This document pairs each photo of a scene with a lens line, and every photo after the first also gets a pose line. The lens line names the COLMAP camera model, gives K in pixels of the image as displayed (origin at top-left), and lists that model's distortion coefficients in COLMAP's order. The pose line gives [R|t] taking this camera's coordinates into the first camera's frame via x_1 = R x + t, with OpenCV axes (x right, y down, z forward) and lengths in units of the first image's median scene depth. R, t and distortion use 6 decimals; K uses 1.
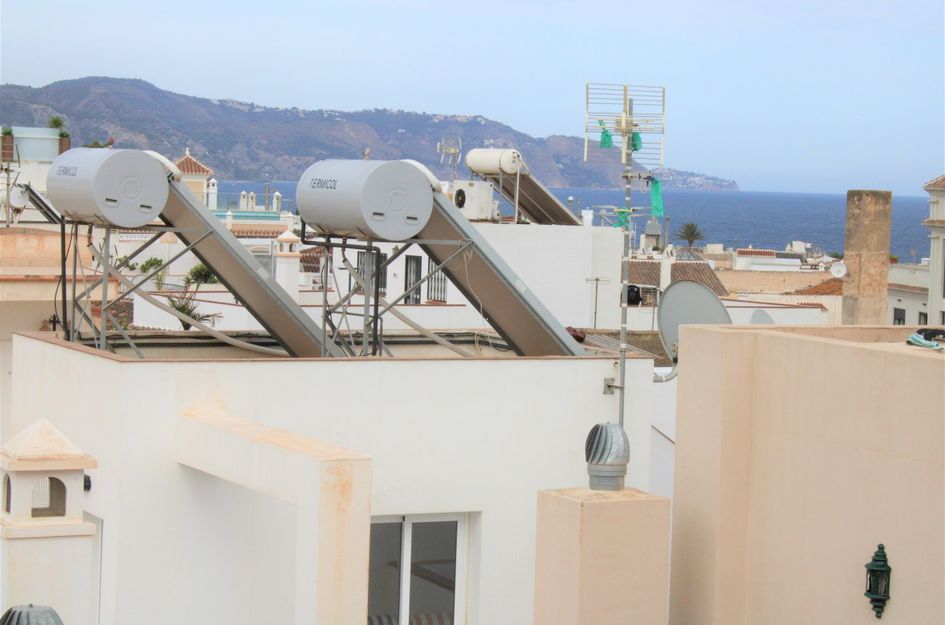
lens RADIAL K [[2318.5, 0, 472.5], [0, 2318.5, 312.5], [0, 0, 1]] dist [0.009736, 0.325901]
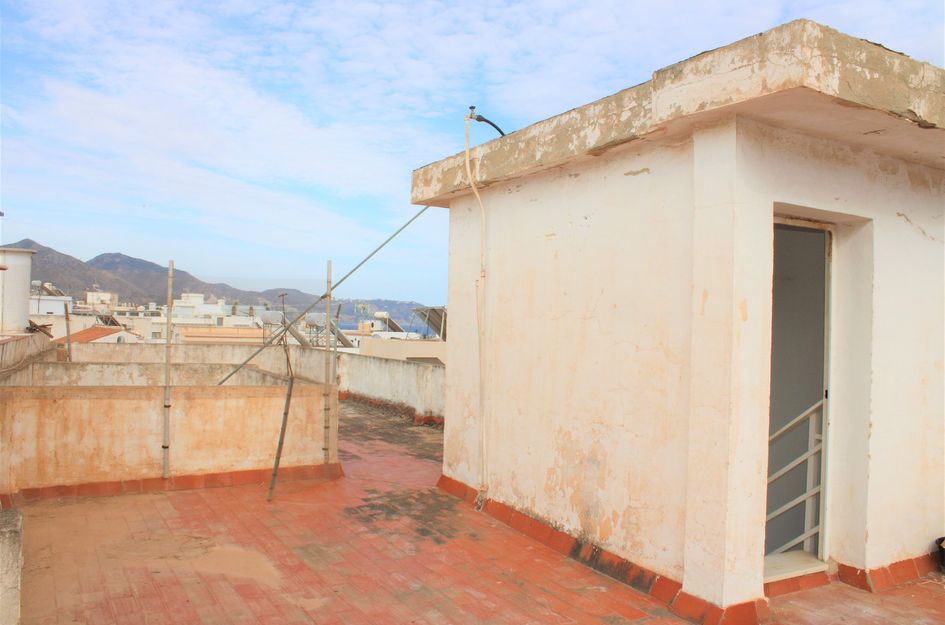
lens RADIAL K [[795.0, 0, 472.5], [0, 795.0, 312.5], [0, 0, 1]] dist [-0.126990, 0.004240]
pose [[0.996886, -0.001499, 0.078844, 0.054804], [0.007058, 0.997502, -0.070280, 0.022114], [-0.078541, 0.070618, 0.994407, -0.292025]]
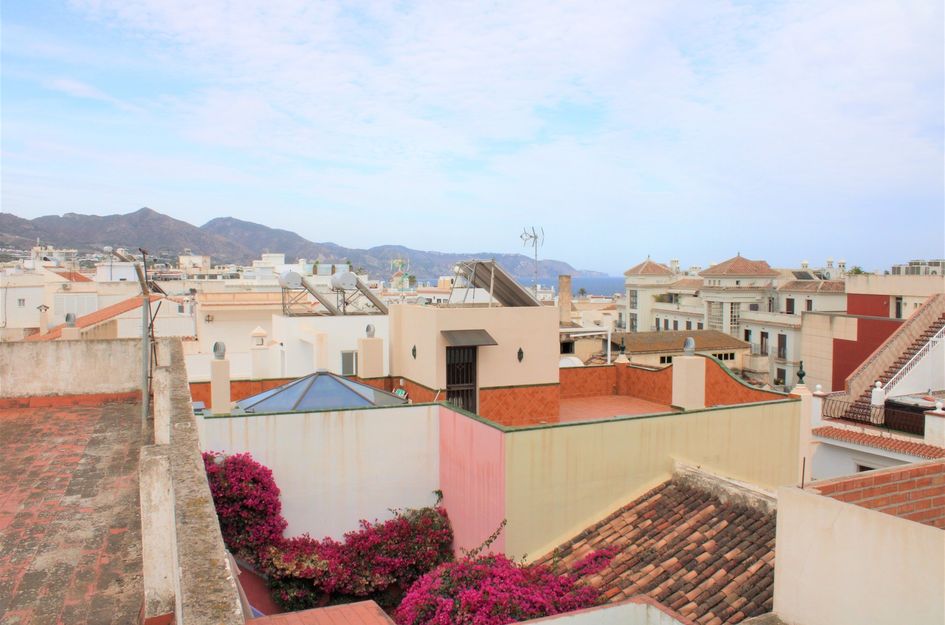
lens RADIAL K [[795.0, 0, 472.5], [0, 795.0, 312.5], [0, 0, 1]] dist [-0.126990, 0.004240]
pose [[0.998080, -0.029975, -0.054199, 0.085520], [0.029327, 0.999489, -0.012702, 0.011807], [0.054552, 0.011088, 0.998449, -0.155763]]
